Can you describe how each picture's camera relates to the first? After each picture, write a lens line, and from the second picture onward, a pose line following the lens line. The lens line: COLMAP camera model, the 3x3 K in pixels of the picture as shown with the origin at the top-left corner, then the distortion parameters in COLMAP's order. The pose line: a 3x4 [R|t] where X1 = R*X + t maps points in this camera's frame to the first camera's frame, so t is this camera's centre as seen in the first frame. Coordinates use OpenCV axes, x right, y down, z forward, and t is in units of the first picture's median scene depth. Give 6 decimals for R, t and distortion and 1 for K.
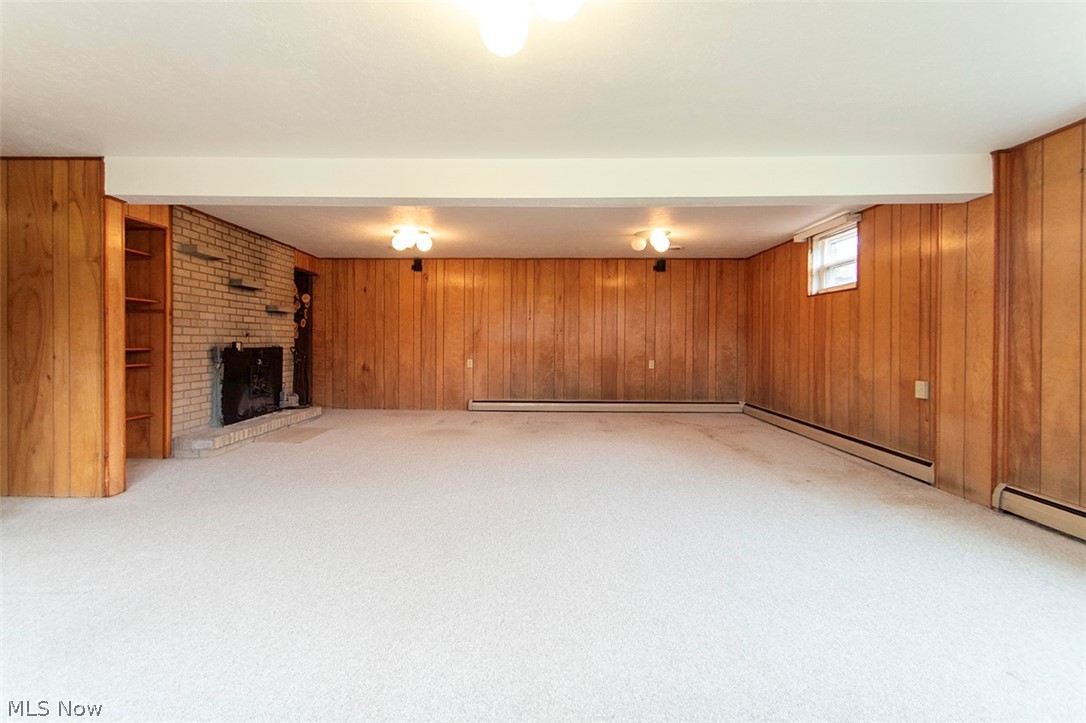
lens RADIAL K [[519.5, 0, 533.0], [0, 519.5, 340.5], [0, 0, 1]] dist [0.007793, 0.000094]
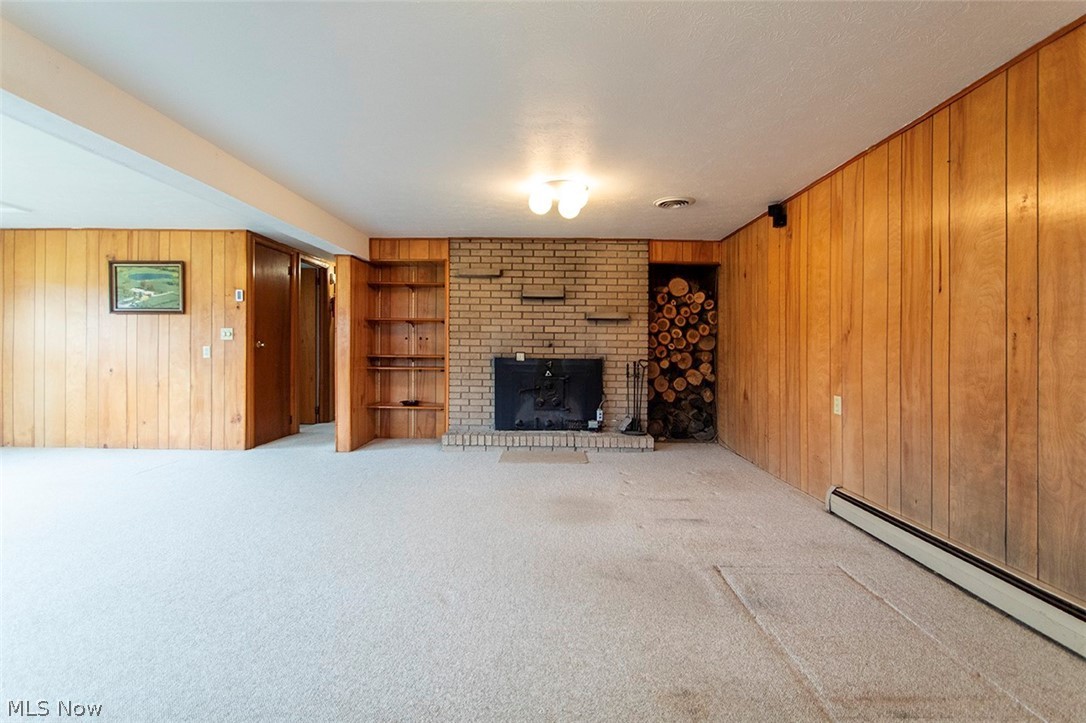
lens RADIAL K [[519.5, 0, 533.0], [0, 519.5, 340.5], [0, 0, 1]] dist [0.007793, 0.000094]
pose [[-0.000935, -0.018827, -0.999822, 0.327792], [-0.008124, 0.999790, -0.018819, -0.000890], [0.999967, 0.008105, -0.001088, 0.740752]]
